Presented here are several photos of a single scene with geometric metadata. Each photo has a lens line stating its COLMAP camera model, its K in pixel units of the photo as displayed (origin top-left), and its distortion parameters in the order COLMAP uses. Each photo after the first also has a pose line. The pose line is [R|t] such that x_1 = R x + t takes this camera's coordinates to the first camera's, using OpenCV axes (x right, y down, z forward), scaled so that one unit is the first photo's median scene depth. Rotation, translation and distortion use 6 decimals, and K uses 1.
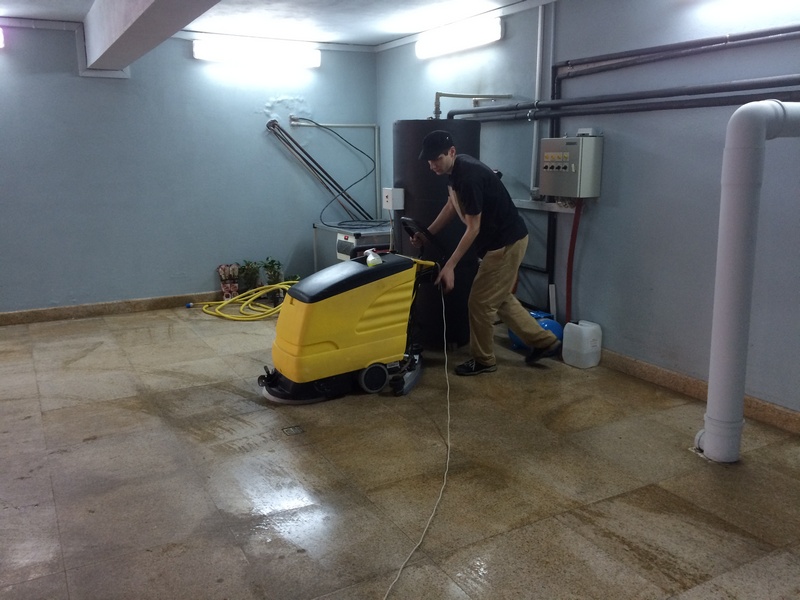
lens RADIAL K [[680.0, 0, 399.6], [0, 680.0, 298.7], [0, 0, 1]] dist [0.047218, -0.025271]
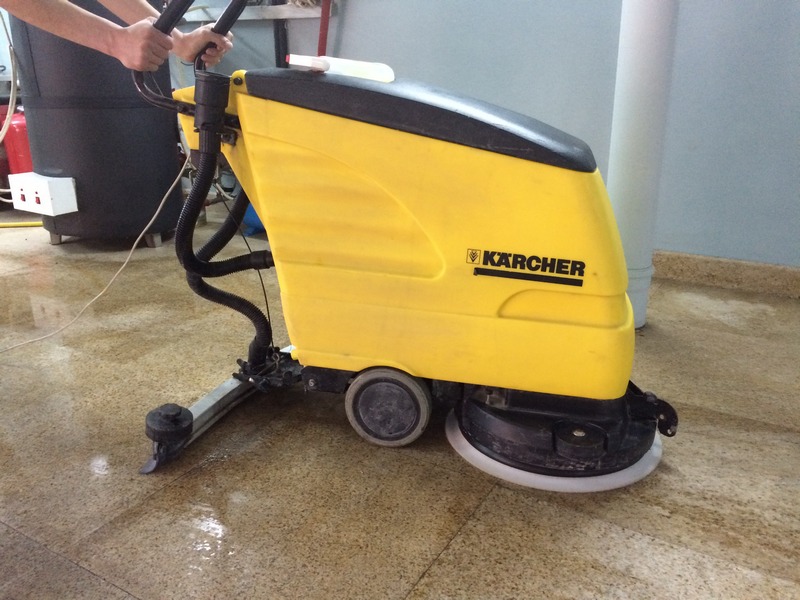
lens RADIAL K [[680.0, 0, 402.5], [0, 680.0, 297.5], [0, 0, 1]] dist [0.047218, -0.025271]
pose [[0.864770, -0.148383, 0.479744, -0.033741], [0.093373, 0.986200, 0.136716, 0.059346], [-0.493410, -0.073432, 0.866692, 0.342362]]
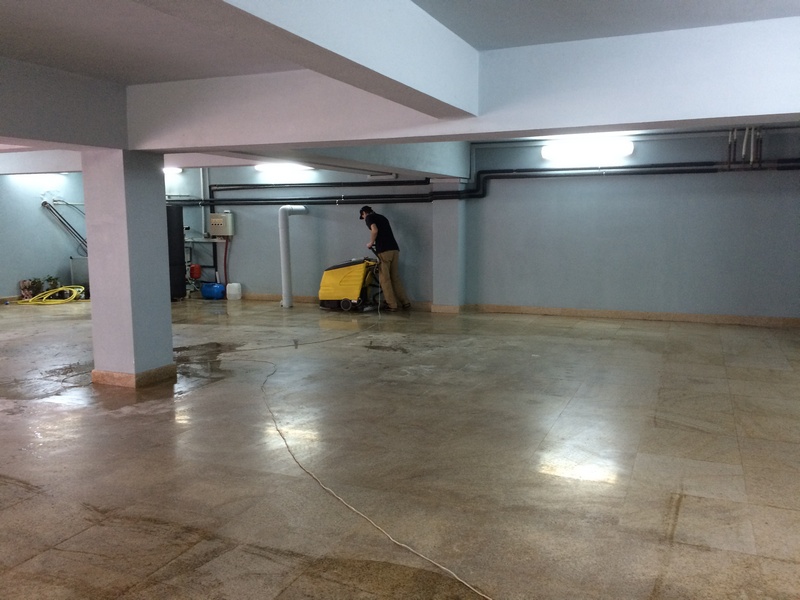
lens RADIAL K [[680.0, 0, 400.9], [0, 680.0, 298.9], [0, 0, 1]] dist [0.047218, -0.025271]
pose [[0.788482, -0.074722, 0.610502, -0.777558], [0.130302, 0.990356, -0.047075, 0.284201], [-0.601097, 0.116667, 0.790615, -1.358243]]
